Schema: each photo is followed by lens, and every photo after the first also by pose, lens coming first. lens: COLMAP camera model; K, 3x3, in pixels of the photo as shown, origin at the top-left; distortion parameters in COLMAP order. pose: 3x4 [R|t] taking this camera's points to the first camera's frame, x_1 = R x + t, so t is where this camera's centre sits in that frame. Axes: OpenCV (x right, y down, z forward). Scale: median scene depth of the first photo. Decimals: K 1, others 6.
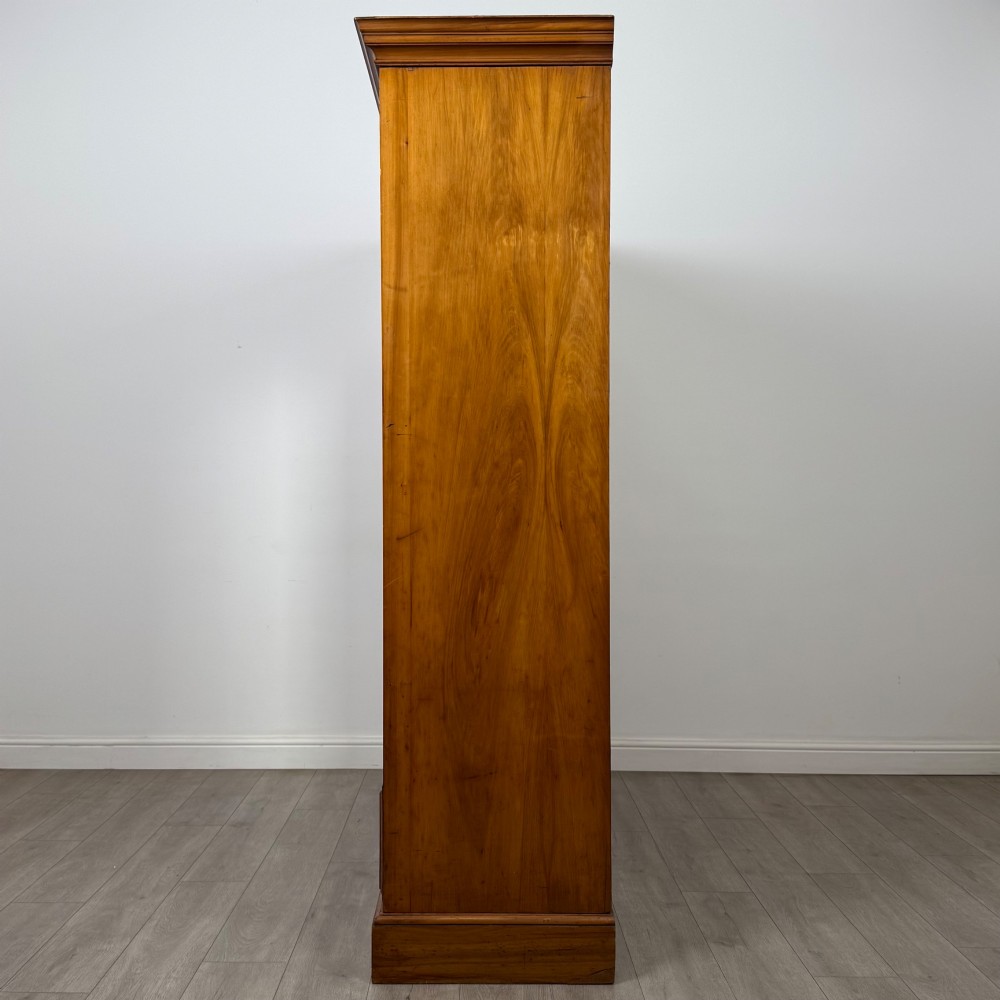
lens RADIAL K [[1146.9, 0, 498.4], [0, 1146.9, 514.0], [0, 0, 1]] dist [0.096798, -0.059830]
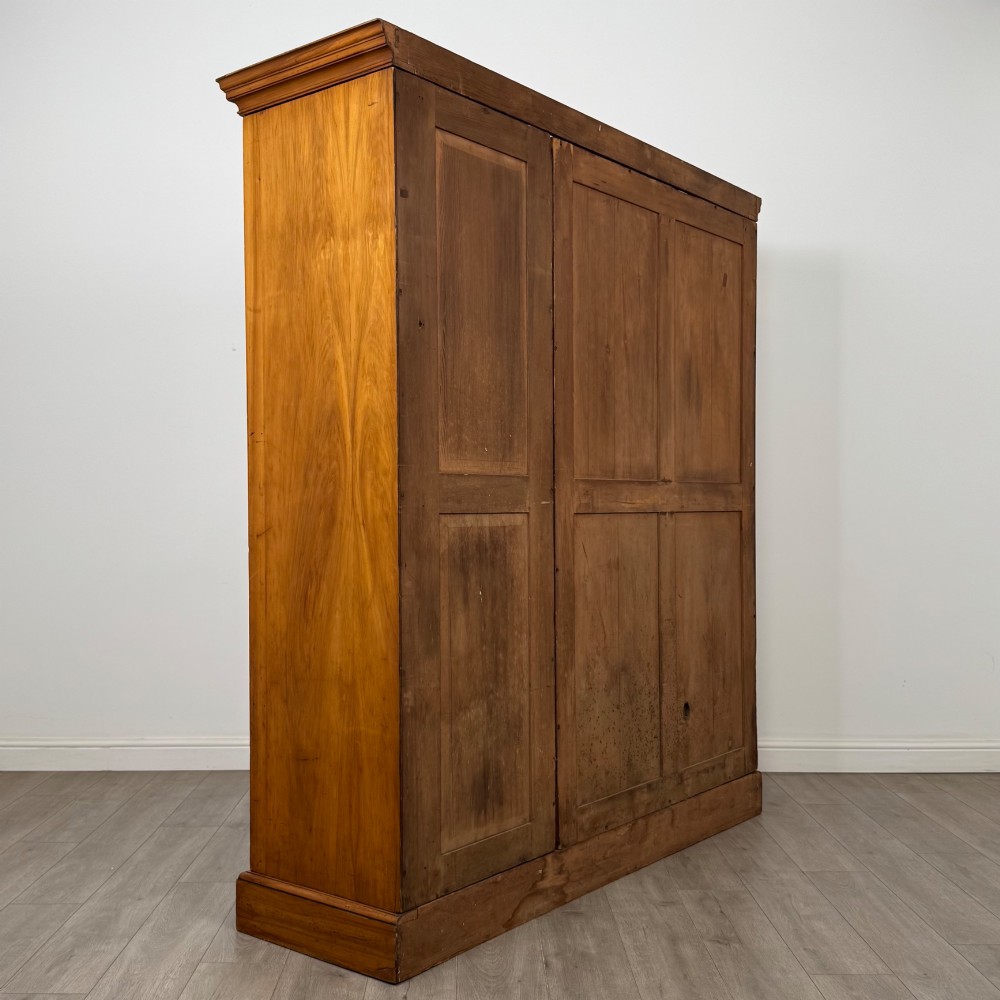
lens RADIAL K [[1146.9, 0, 498.4], [0, 1146.9, 514.0], [0, 0, 1]] dist [0.096798, -0.059830]
pose [[0.789270, -0.000114, -0.614046, 0.780393], [-0.003330, 0.999984, -0.004466, 0.004756], [0.614037, 0.005570, 0.789258, 0.264724]]
